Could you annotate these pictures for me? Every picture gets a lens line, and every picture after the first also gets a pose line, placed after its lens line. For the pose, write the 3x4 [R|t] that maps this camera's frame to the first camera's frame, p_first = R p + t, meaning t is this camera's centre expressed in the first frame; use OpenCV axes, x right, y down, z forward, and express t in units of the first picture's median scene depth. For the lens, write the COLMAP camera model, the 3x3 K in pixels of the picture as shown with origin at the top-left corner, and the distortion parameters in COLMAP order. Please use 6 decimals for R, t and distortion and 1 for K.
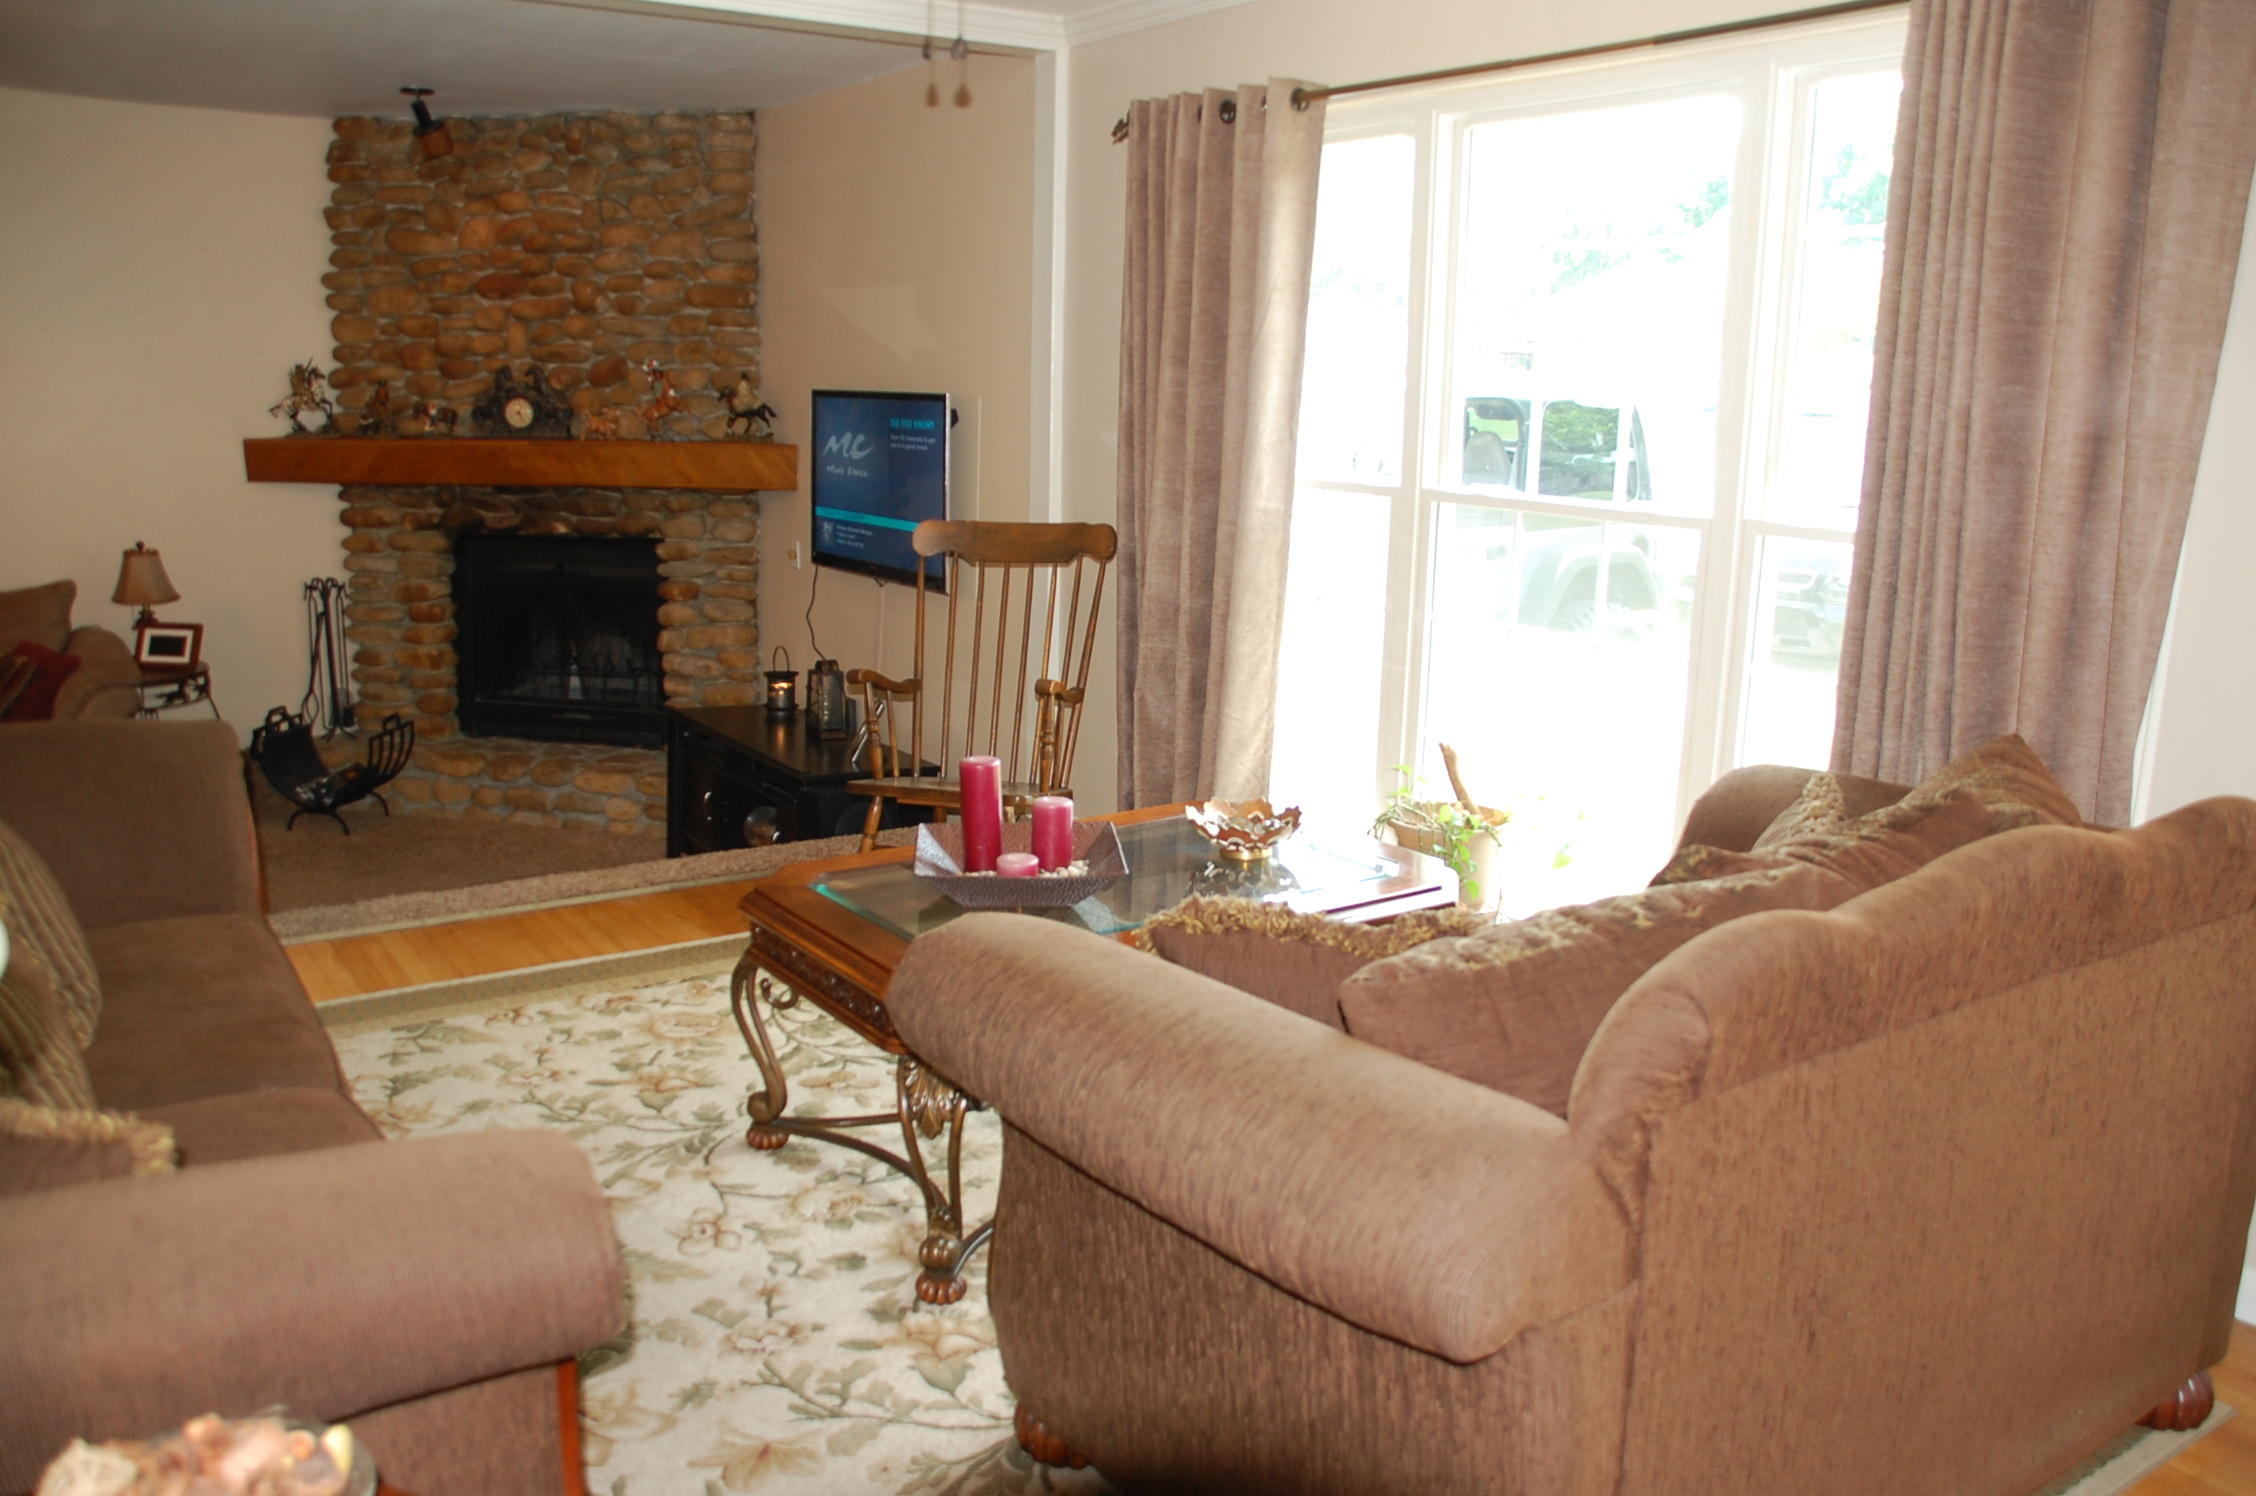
lens RADIAL K [[1800.1, 0, 1130.2], [0, 1800.1, 764.2], [0, 0, 1]] dist [-0.150473, 0.127620]
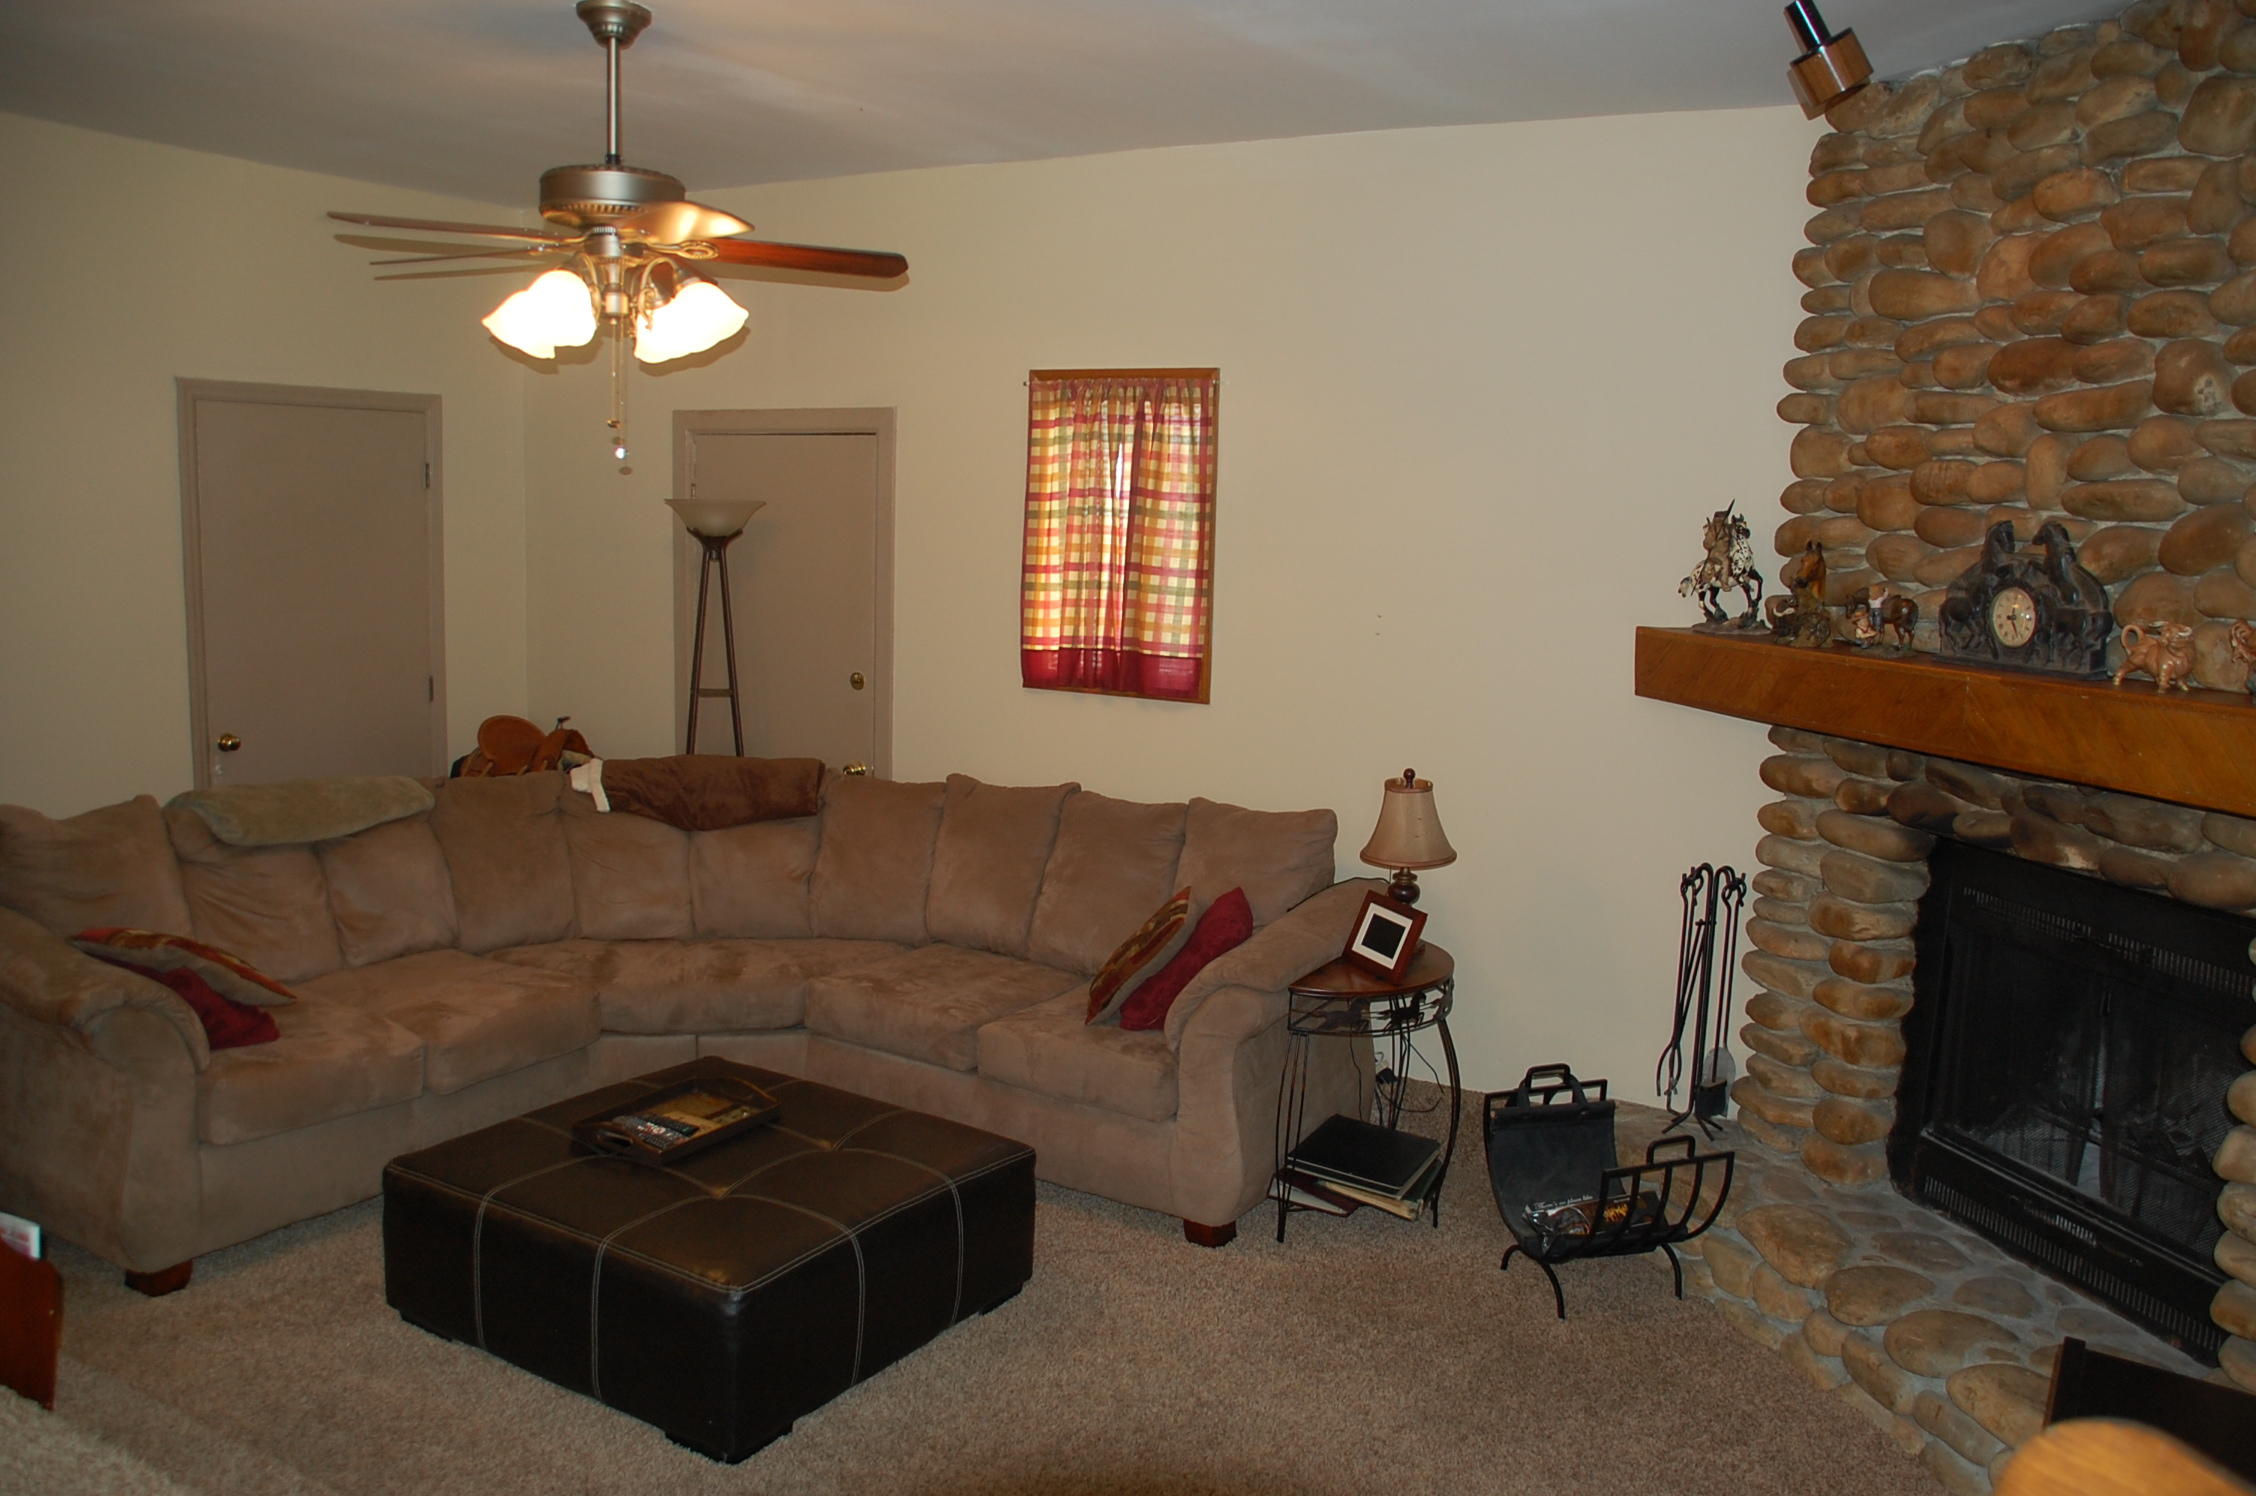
lens RADIAL K [[1800.1, 0, 1114.0], [0, 1800.1, 760.5], [0, 0, 1]] dist [-0.150473, 0.127620]
pose [[0.428839, 0.121716, -0.895144, -0.012189], [-0.208760, 0.977414, 0.032891, -0.123011], [0.878929, 0.172765, 0.444562, 0.565504]]
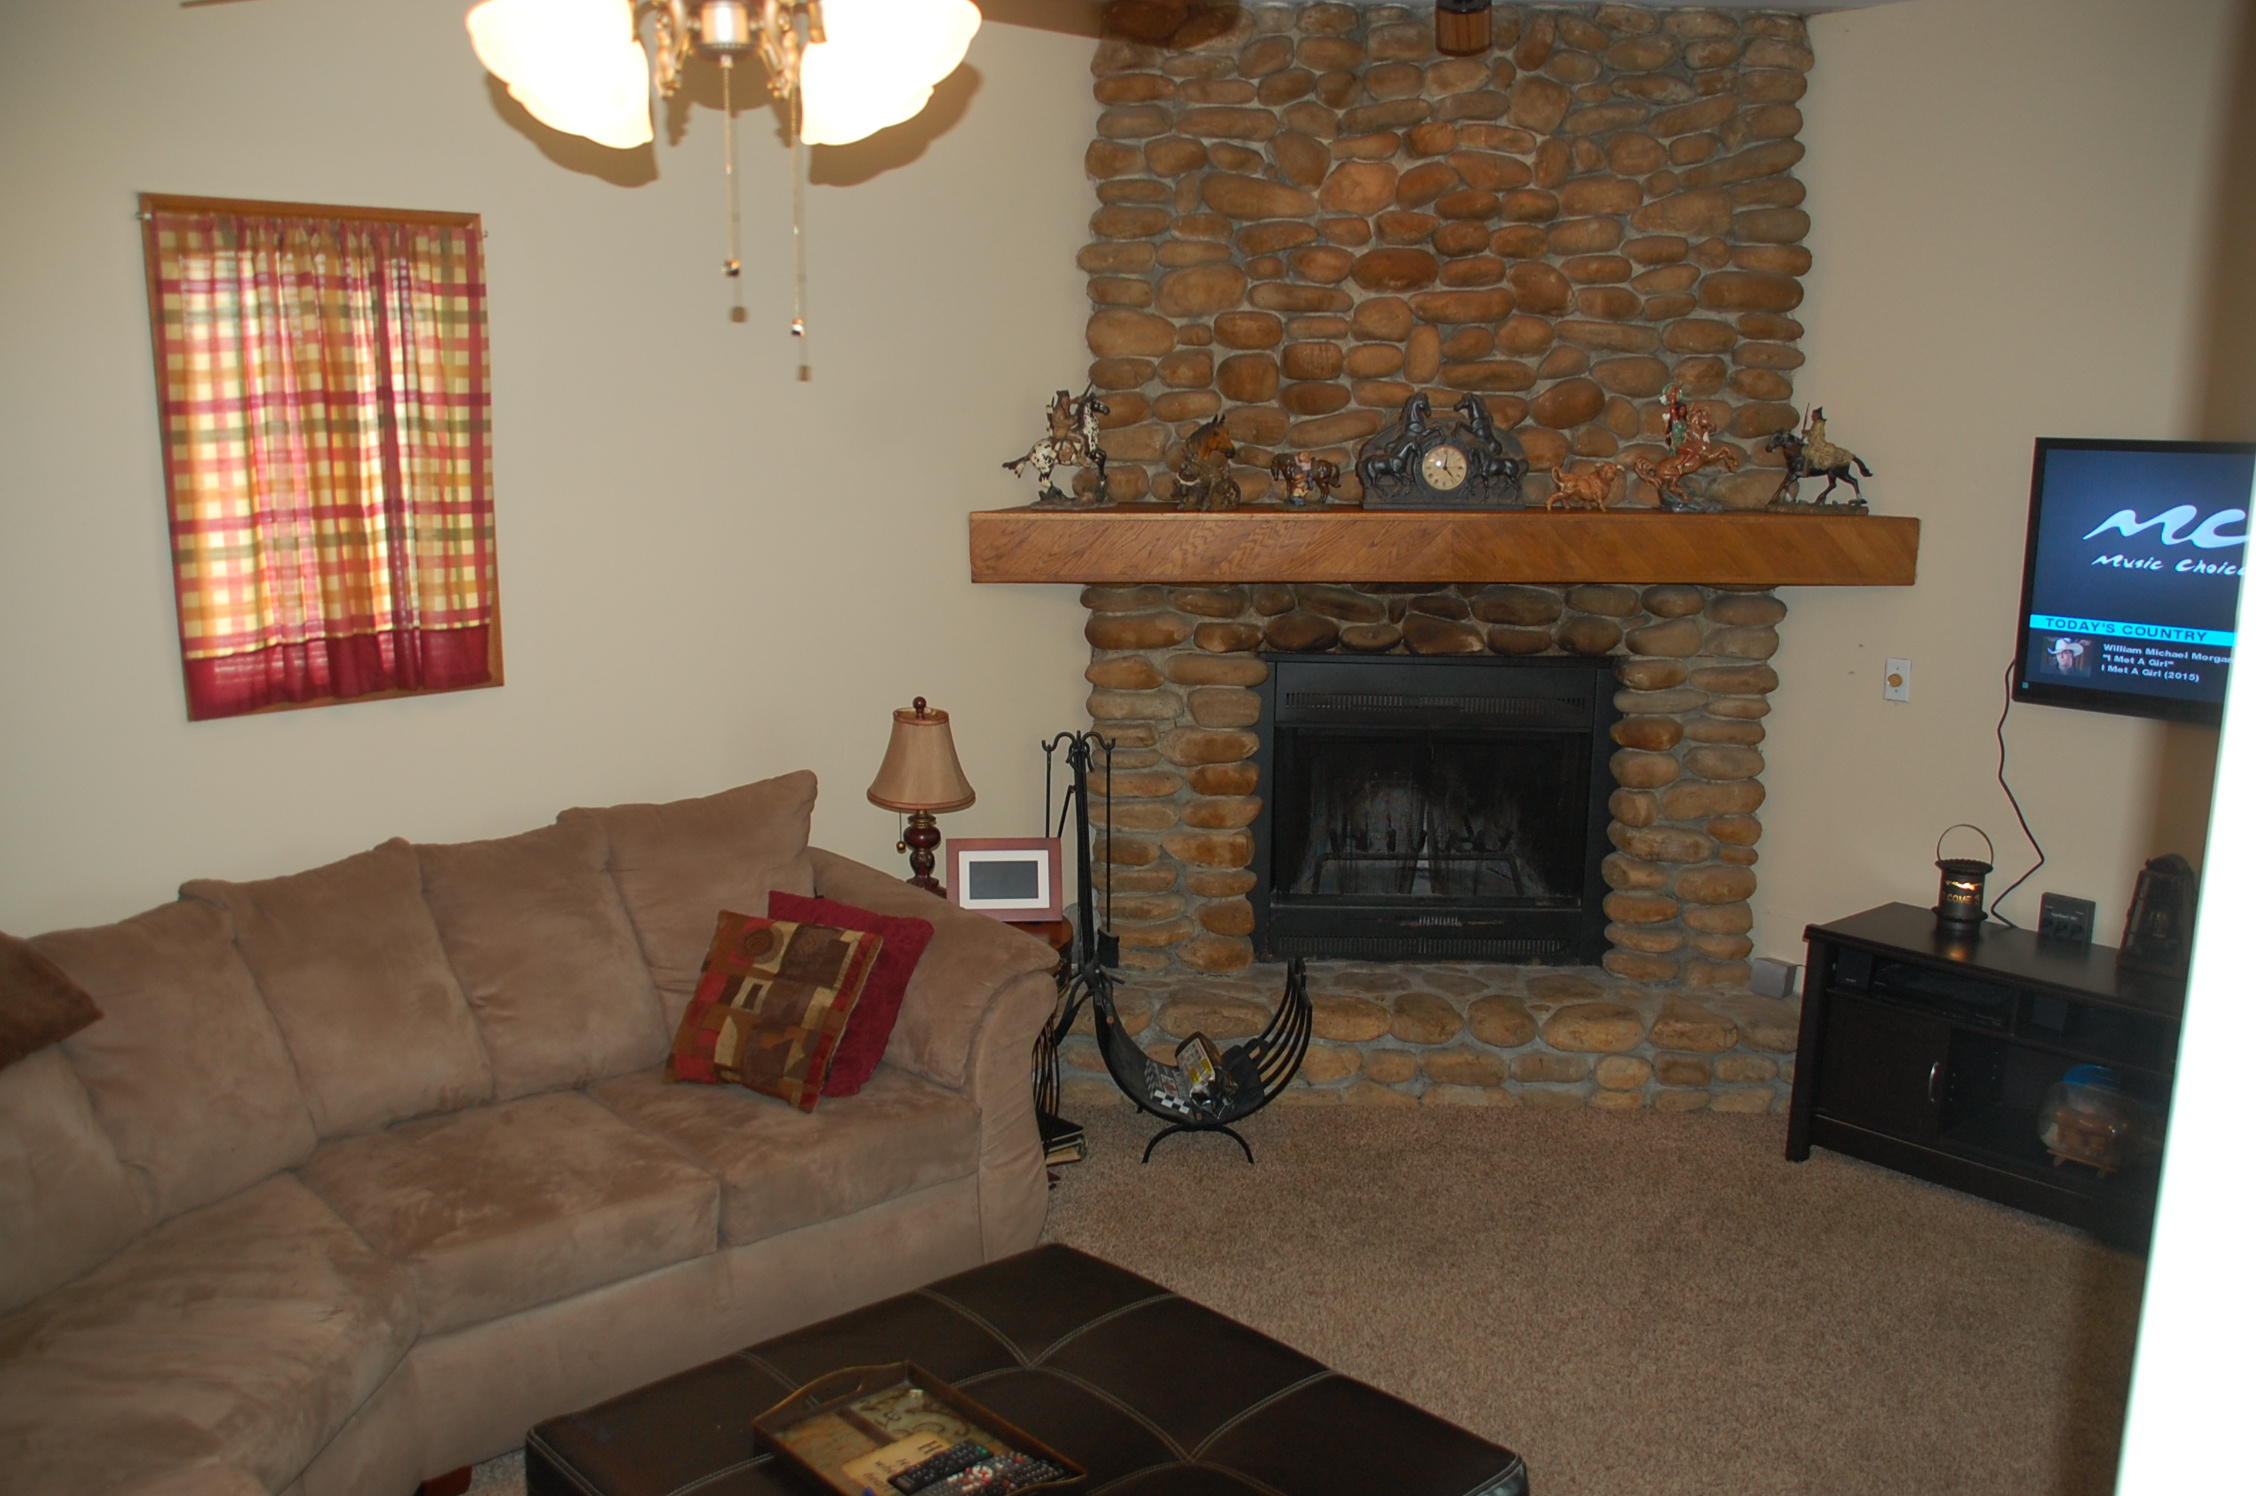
lens RADIAL K [[1800.1, 0, 1126.5], [0, 1800.1, 755.1], [0, 0, 1]] dist [-0.150473, 0.127620]
pose [[0.988618, -0.047297, 0.142818, -0.555244], [0.049568, 0.998694, -0.012386, -0.092853], [-0.142046, 0.019324, 0.989671, 0.377453]]
